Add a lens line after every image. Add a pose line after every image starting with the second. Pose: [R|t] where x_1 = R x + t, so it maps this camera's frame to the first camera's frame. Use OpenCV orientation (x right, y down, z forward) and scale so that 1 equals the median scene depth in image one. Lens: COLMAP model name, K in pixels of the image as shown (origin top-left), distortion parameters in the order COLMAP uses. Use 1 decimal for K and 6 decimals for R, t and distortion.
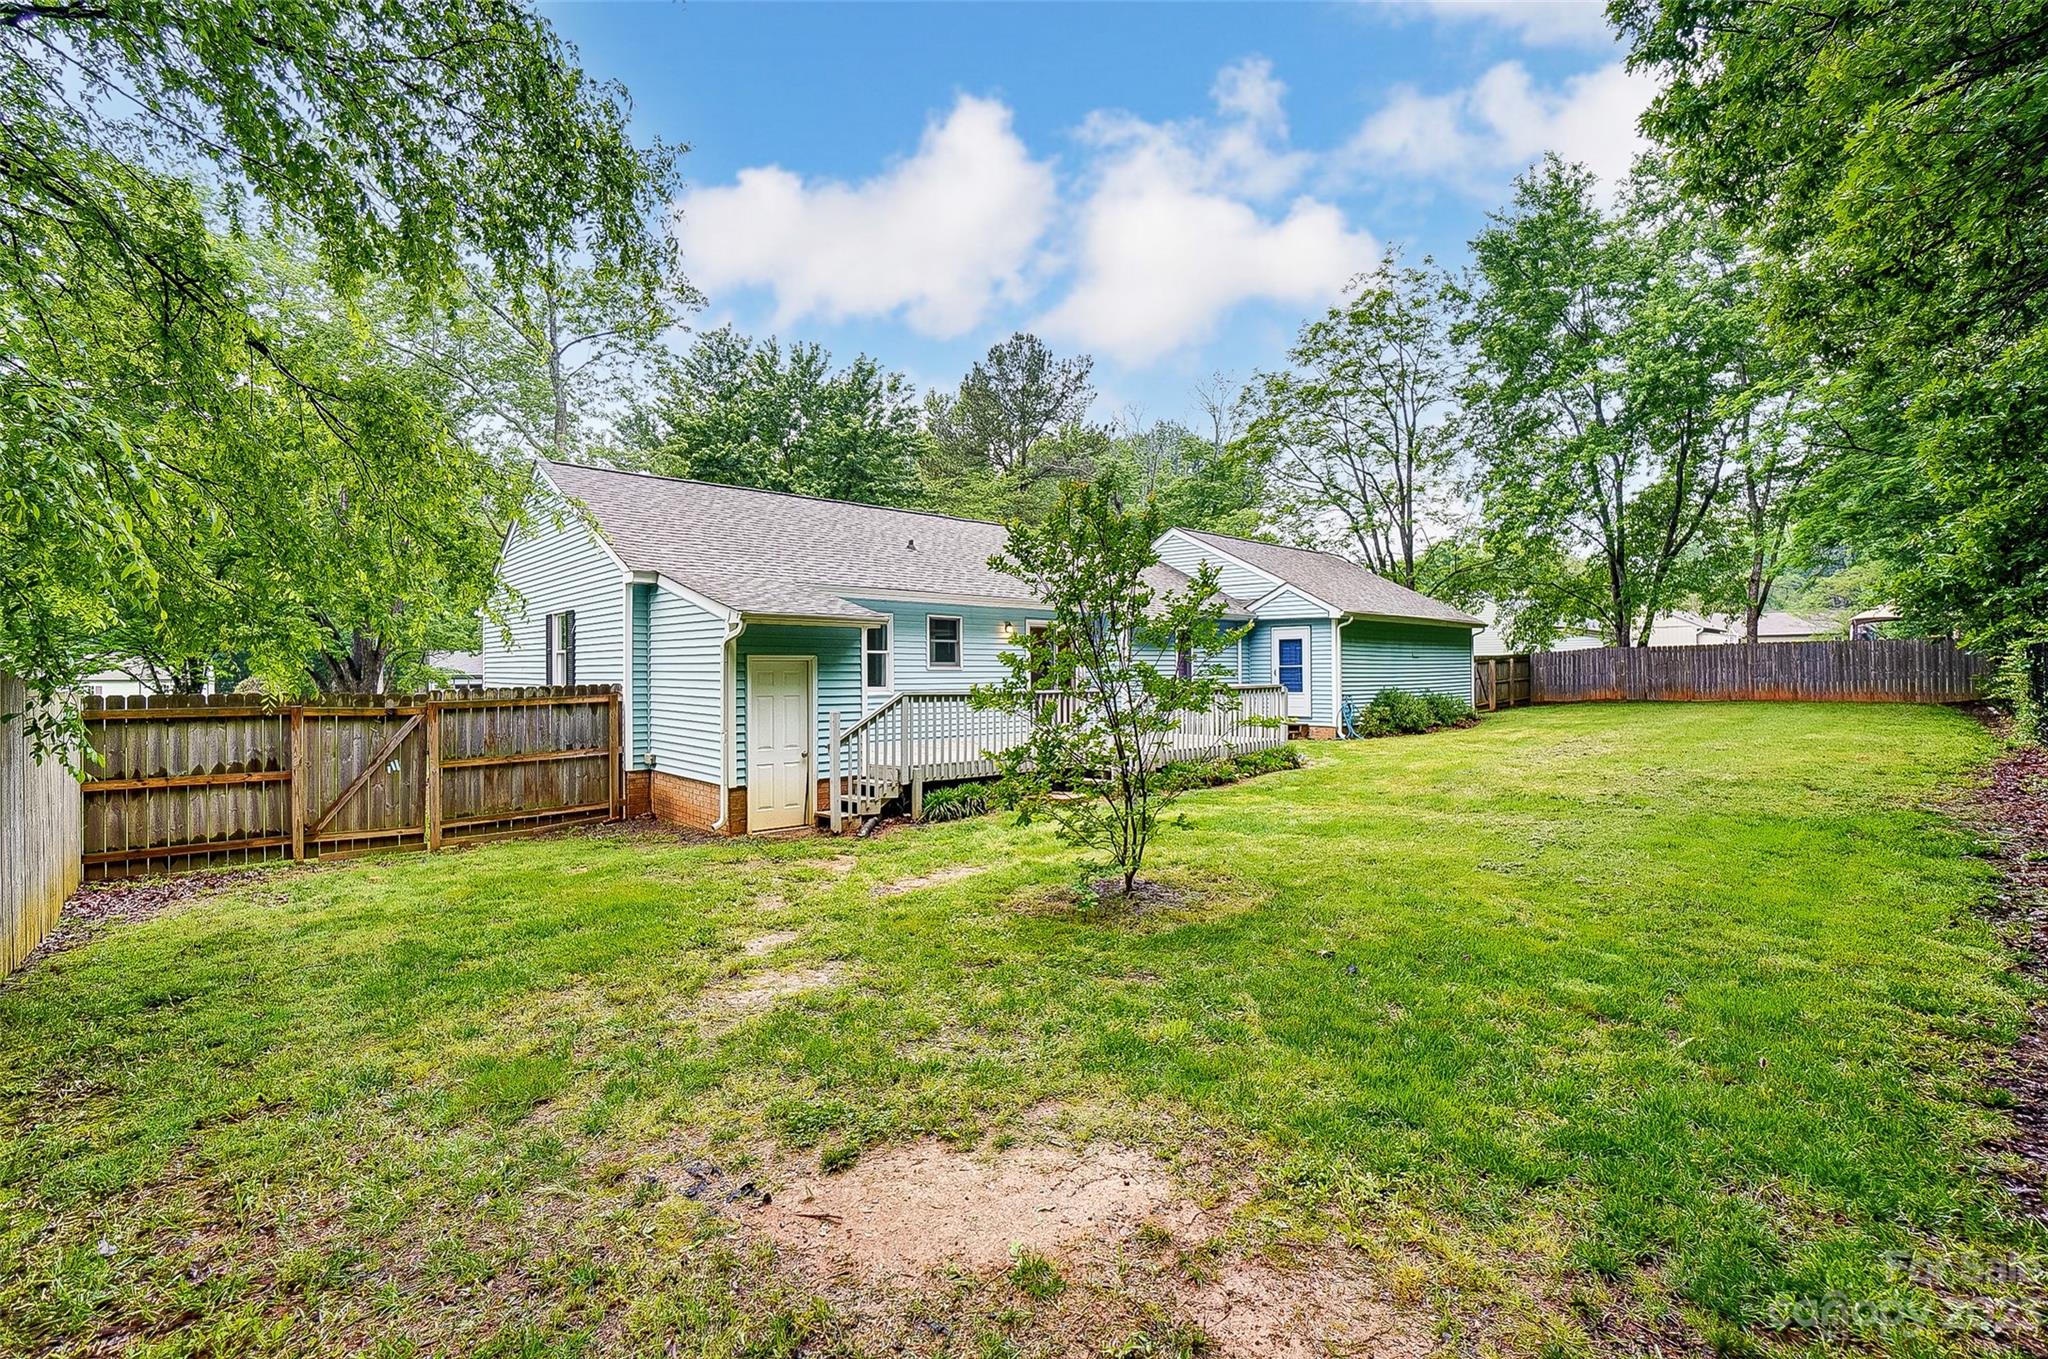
lens RADIAL K [[900.9, 0, 1006.5], [0, 900.9, 694.9], [0, 0, 1]] dist [-0.067227, 0.021623]
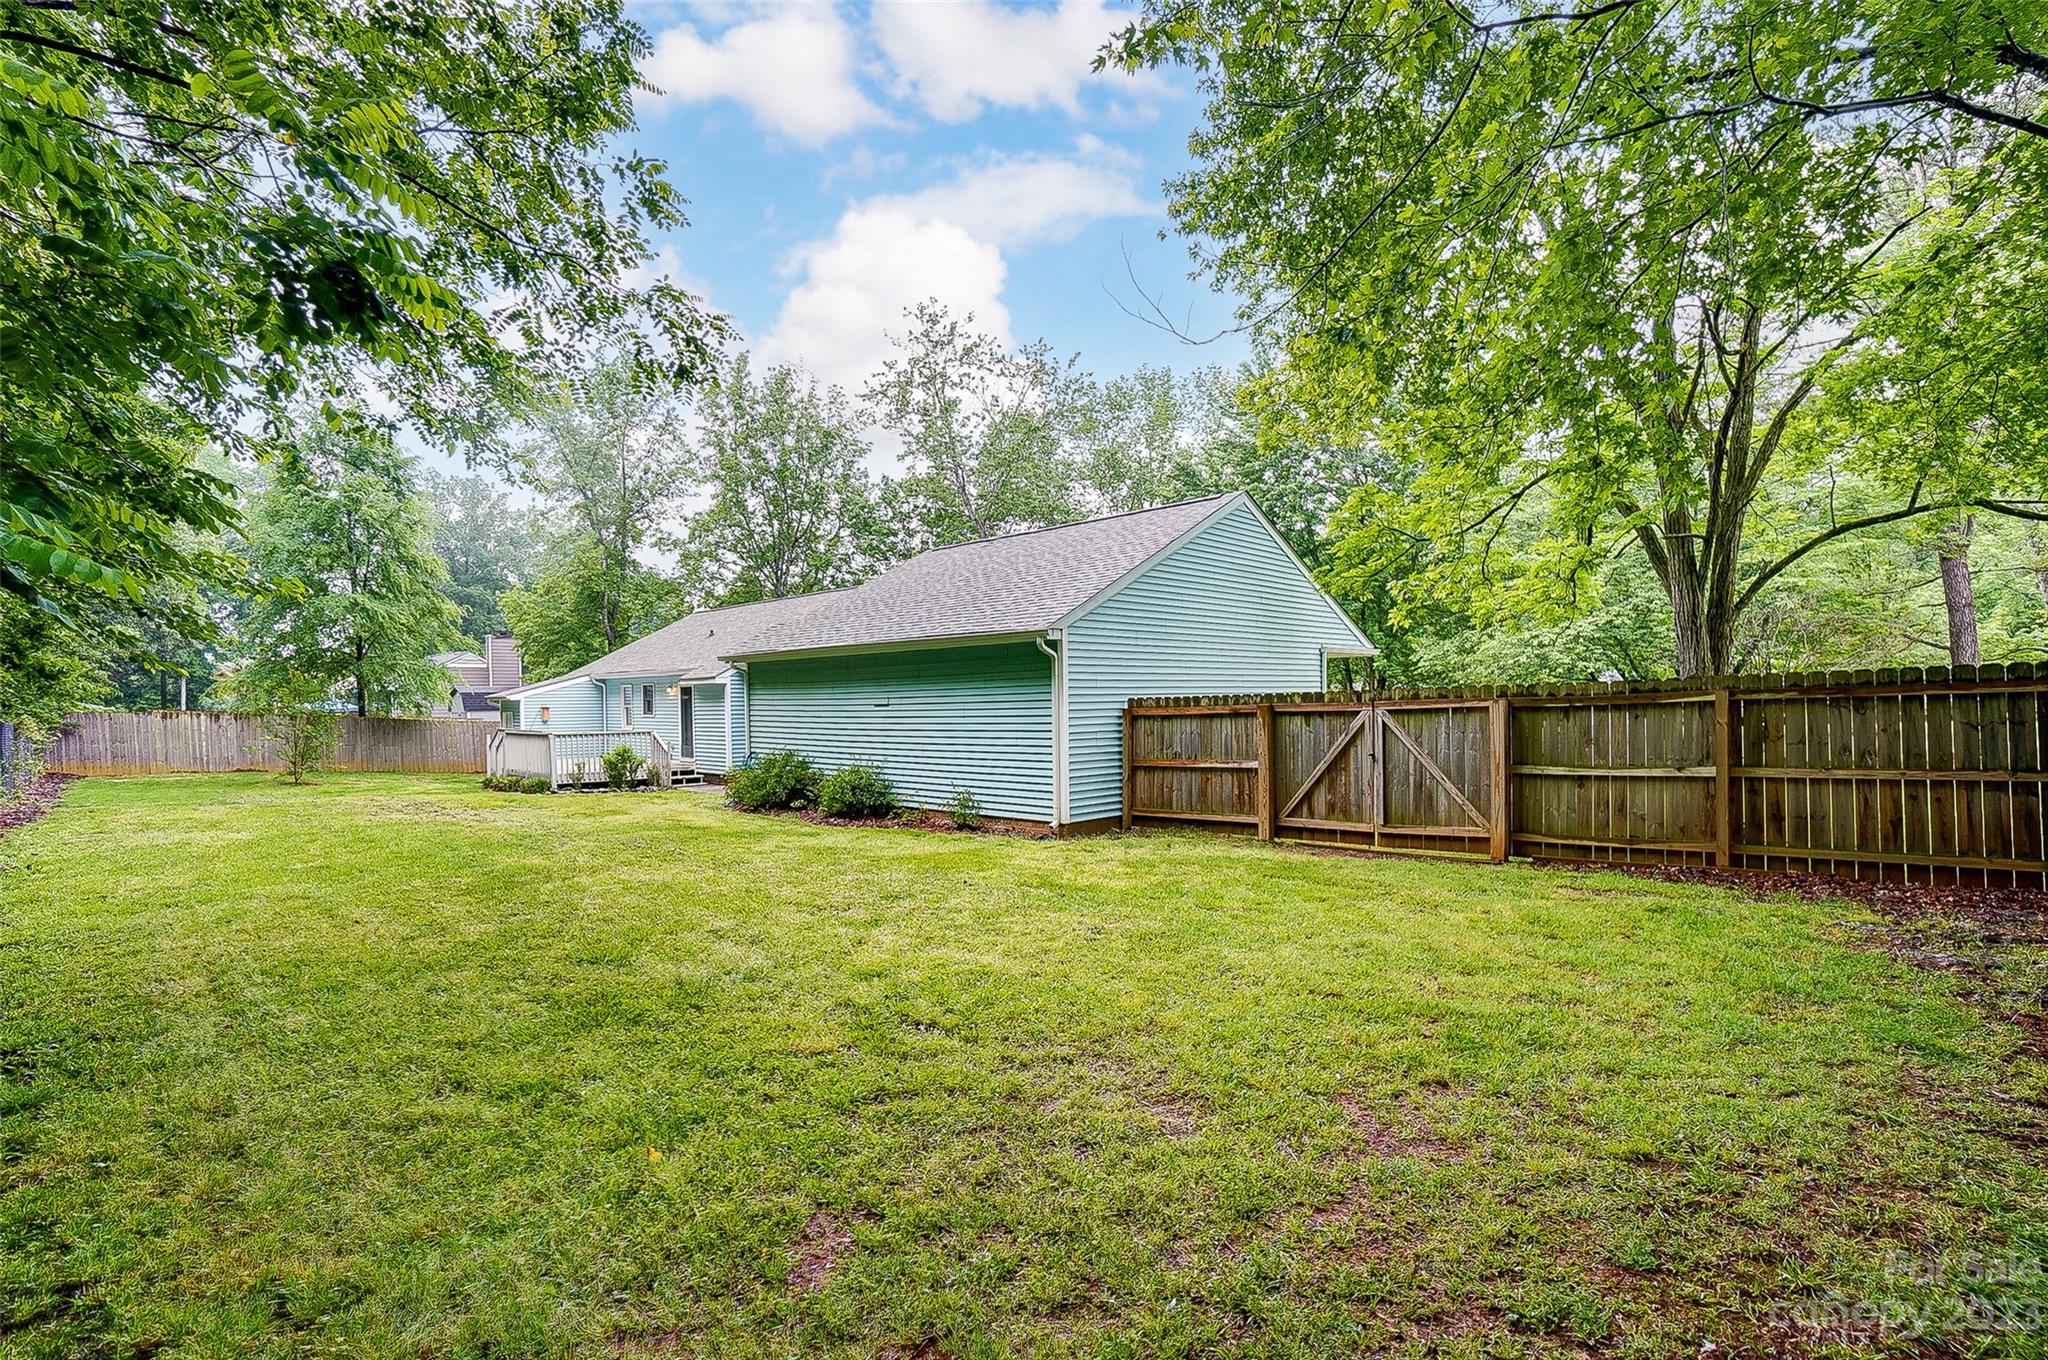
lens RADIAL K [[907.0, 0, 999.2], [0, 907.0, 685.7], [0, 0, 1]] dist [-0.067295, 0.023173]
pose [[0.046305, -0.005676, -0.998911, 1.197015], [-0.012021, 0.999908, -0.006239, -0.058094], [0.998855, 0.012297, 0.046232, 1.132989]]
